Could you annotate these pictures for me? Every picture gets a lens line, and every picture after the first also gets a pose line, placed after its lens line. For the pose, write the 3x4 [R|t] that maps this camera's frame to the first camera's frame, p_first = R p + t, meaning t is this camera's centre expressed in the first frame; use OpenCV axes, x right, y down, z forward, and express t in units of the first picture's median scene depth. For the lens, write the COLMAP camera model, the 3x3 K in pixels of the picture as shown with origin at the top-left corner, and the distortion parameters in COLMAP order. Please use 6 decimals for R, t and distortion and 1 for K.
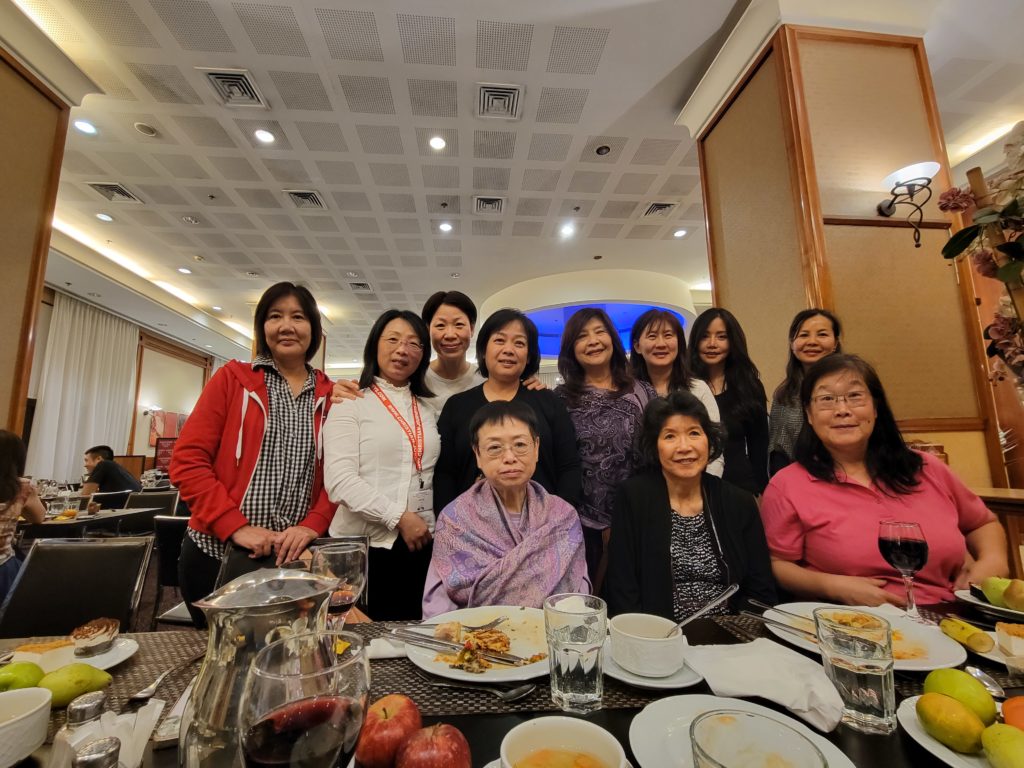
lens RADIAL K [[469.2, 0, 508.6], [0, 469.2, 390.2], [0, 0, 1]] dist [-0.002752, -0.000341]
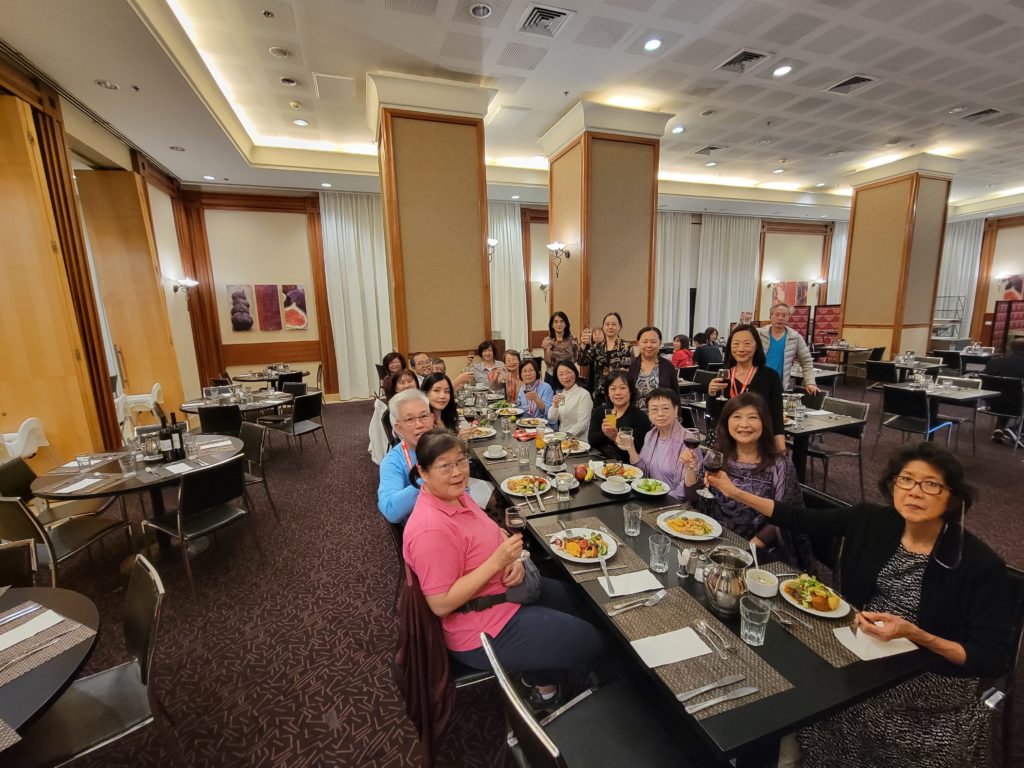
lens RADIAL K [[469.2, 0, 508.6], [0, 469.2, 390.2], [0, 0, 1]] dist [-0.002752, -0.000341]
pose [[0.270422, 0.182295, -0.945326, 0.421347], [0.174849, 0.956281, 0.234425, -0.138344], [0.946731, -0.228683, 0.226725, -0.070856]]
